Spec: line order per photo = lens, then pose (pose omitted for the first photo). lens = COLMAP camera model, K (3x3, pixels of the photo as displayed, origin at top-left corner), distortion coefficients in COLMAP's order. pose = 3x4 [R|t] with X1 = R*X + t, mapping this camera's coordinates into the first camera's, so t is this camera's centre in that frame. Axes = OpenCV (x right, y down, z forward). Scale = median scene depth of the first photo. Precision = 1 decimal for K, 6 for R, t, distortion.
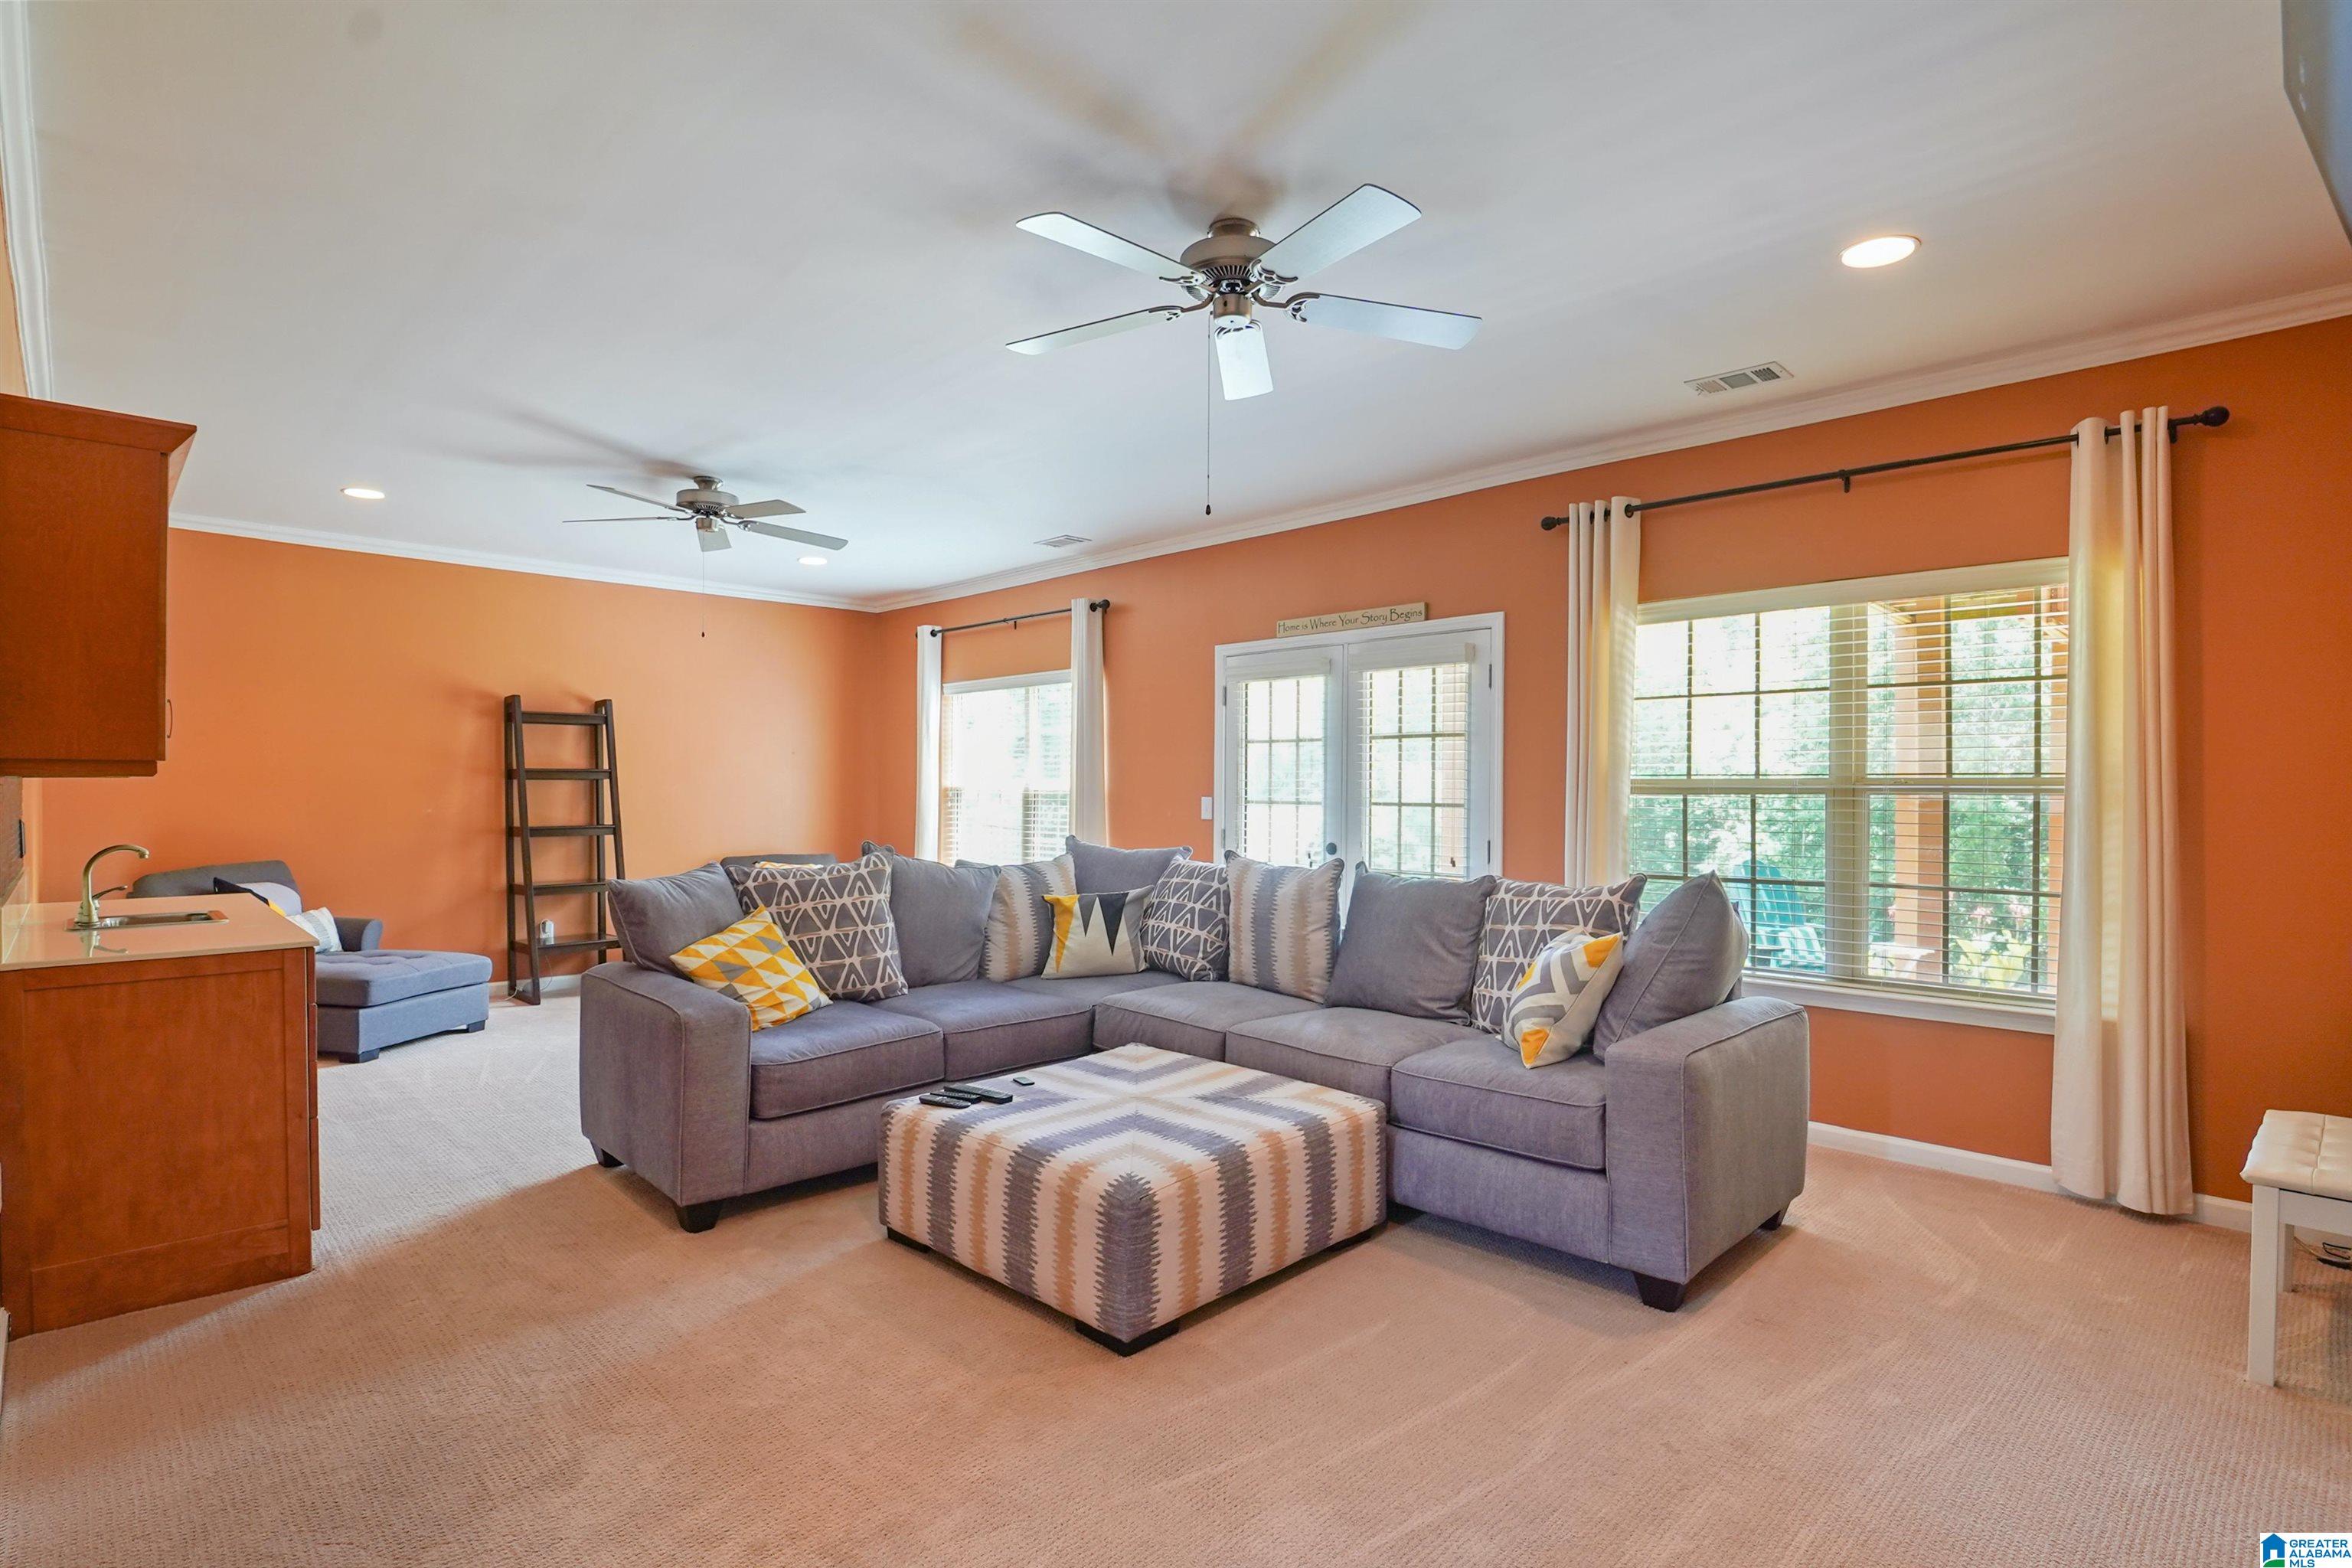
lens RADIAL K [[1176.4, 0, 1167.4], [0, 1176.4, 790.1], [0, 0, 1]] dist [-0.002197, -0.000243]
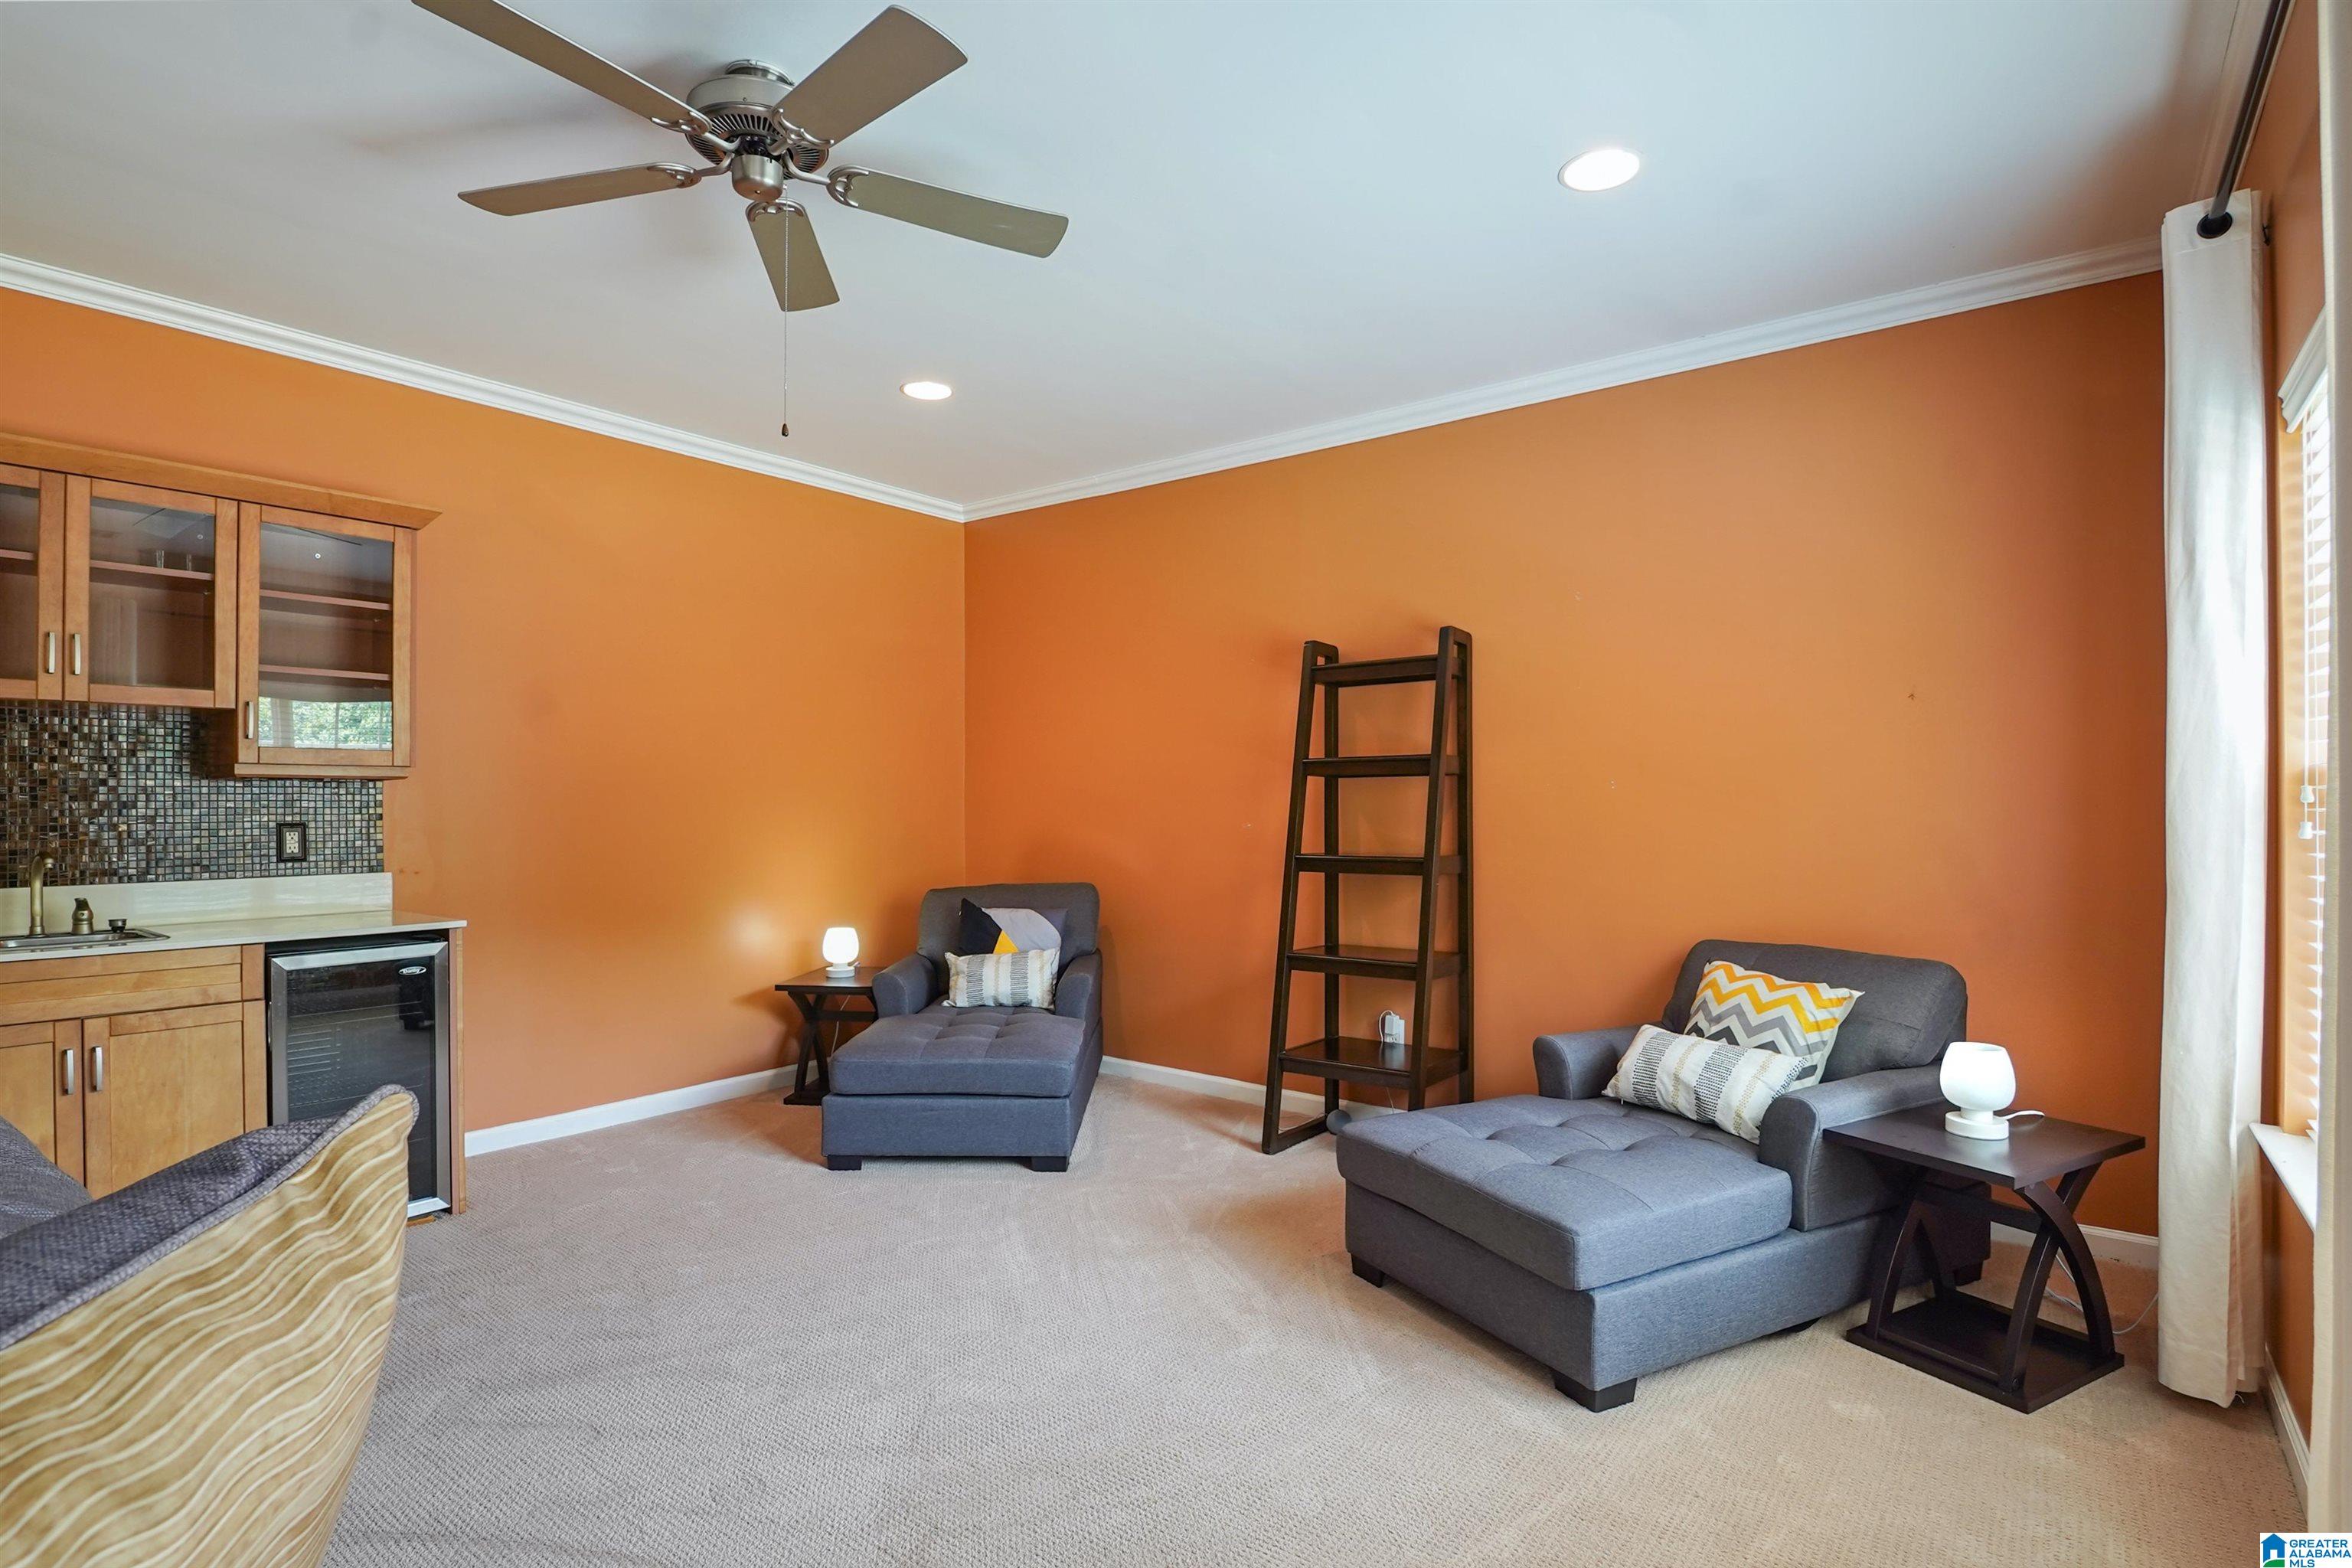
lens RADIAL K [[1176.4, 0, 1179.0], [0, 1176.4, 804.5], [0, 0, 1]] dist [-0.002197, -0.000243]
pose [[0.154390, -0.003807, -0.988003, 0.051993], [-0.003446, 0.999984, -0.004392, 0.009444], [0.988004, 0.004083, 0.154374, 0.929368]]
